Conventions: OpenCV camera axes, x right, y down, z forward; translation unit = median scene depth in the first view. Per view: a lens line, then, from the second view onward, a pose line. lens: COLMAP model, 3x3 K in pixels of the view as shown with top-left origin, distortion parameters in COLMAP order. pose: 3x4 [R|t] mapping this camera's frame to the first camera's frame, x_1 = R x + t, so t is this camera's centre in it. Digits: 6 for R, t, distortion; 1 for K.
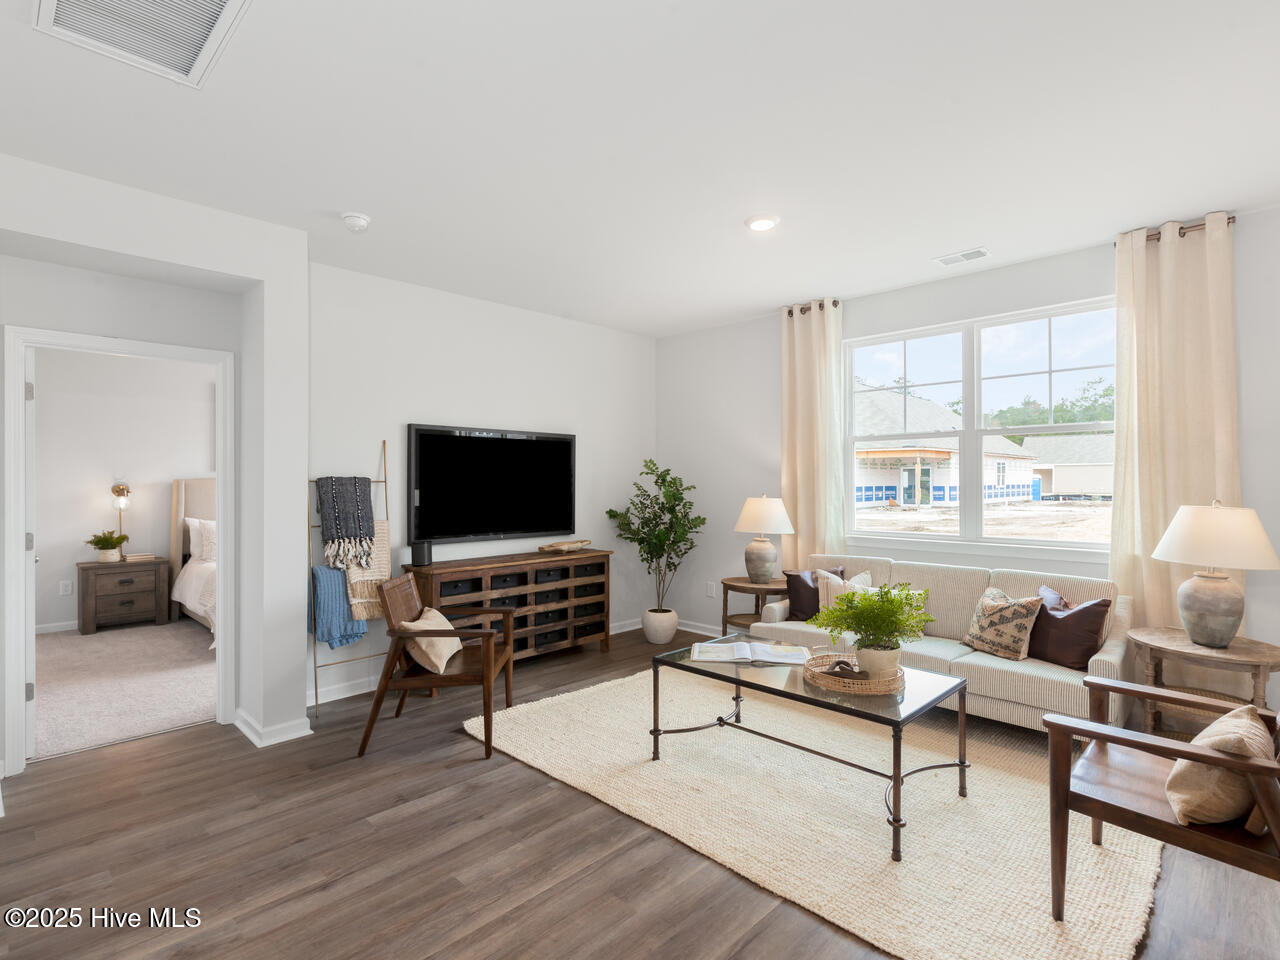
lens RADIAL K [[646.4, 0, 642.9], [0, 646.4, 478.8], [0, 0, 1]] dist [-0.003872, -0.000269]
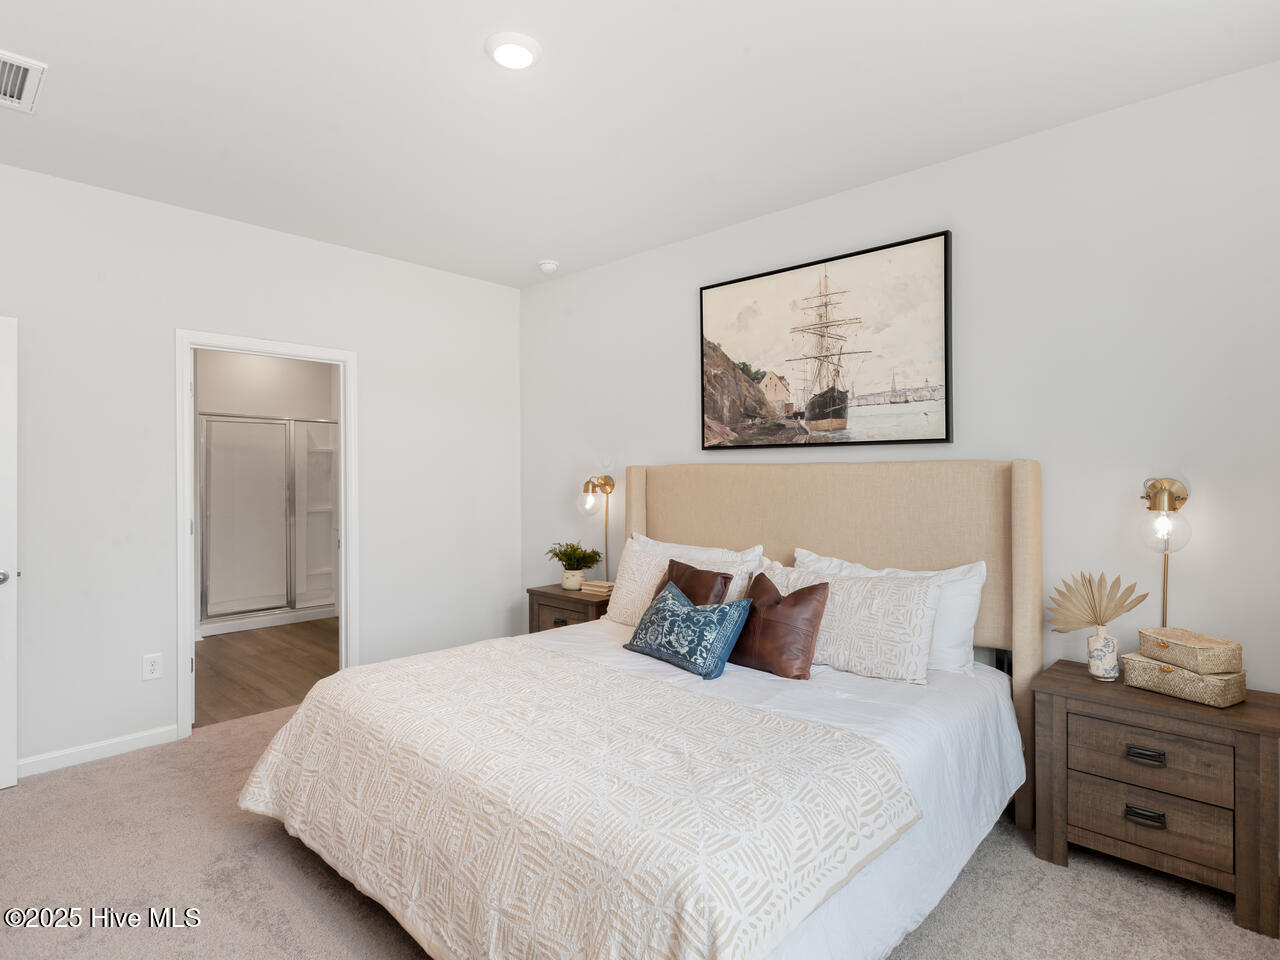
lens RADIAL K [[646.4, 0, 642.9], [0, 646.4, 478.8], [0, 0, 1]] dist [-0.003872, -0.000269]
pose [[-0.009251, 0.004722, -0.999946, -0.552603], [0.006534, 0.999968, 0.004662, 0.005912], [0.999936, -0.006491, -0.009282, 0.901570]]
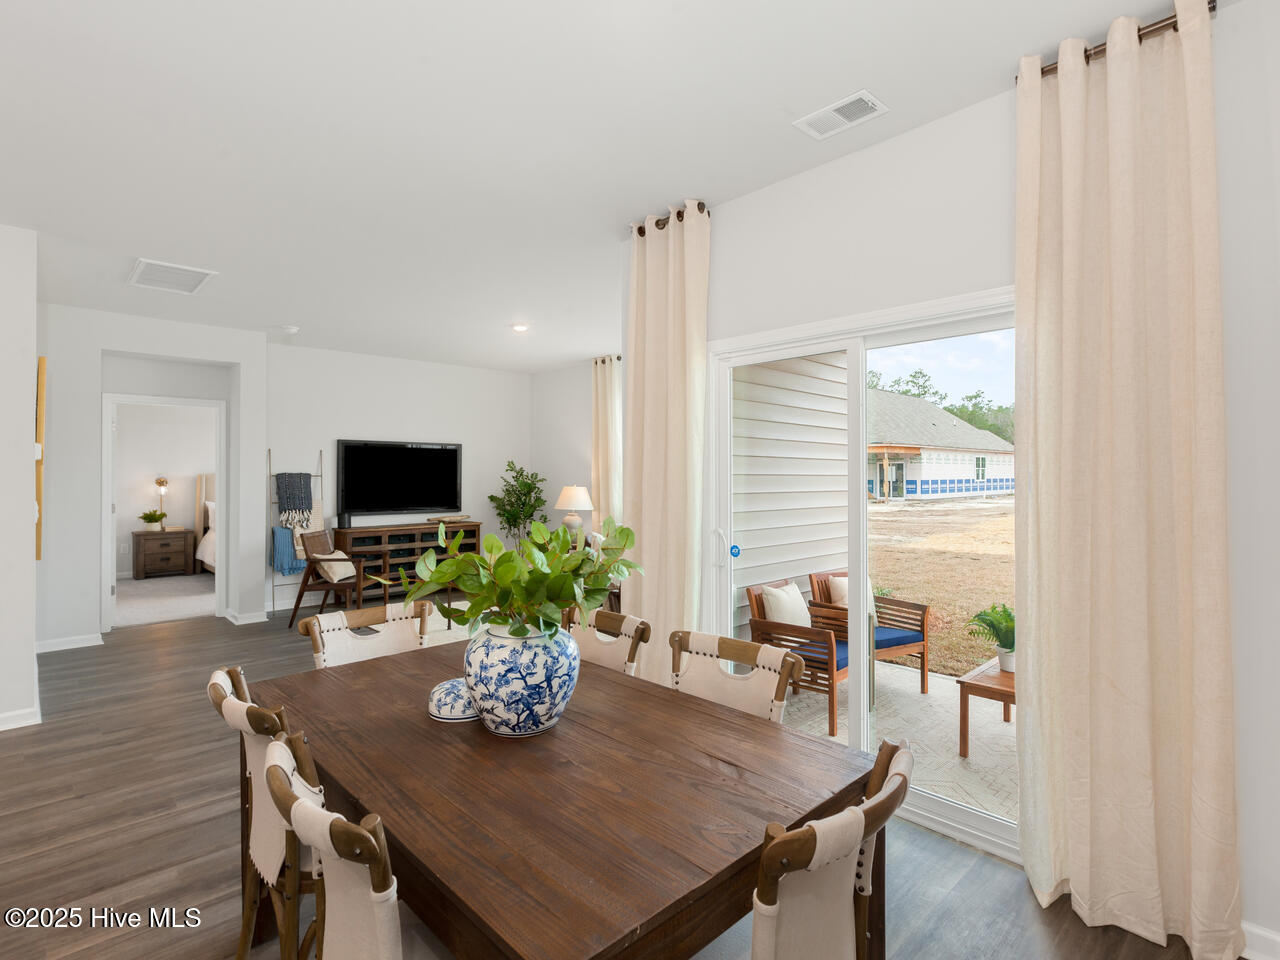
lens RADIAL K [[639.8, 0, 638.2], [0, 639.8, 469.2], [0, 0, 1]] dist [-0.001608, -0.000294]
pose [[0.999210, -0.001157, -0.039712, 0.400740], [0.000906, 0.999980, -0.006323, -0.001289], [0.039719, 0.006282, 0.999191, -0.495895]]
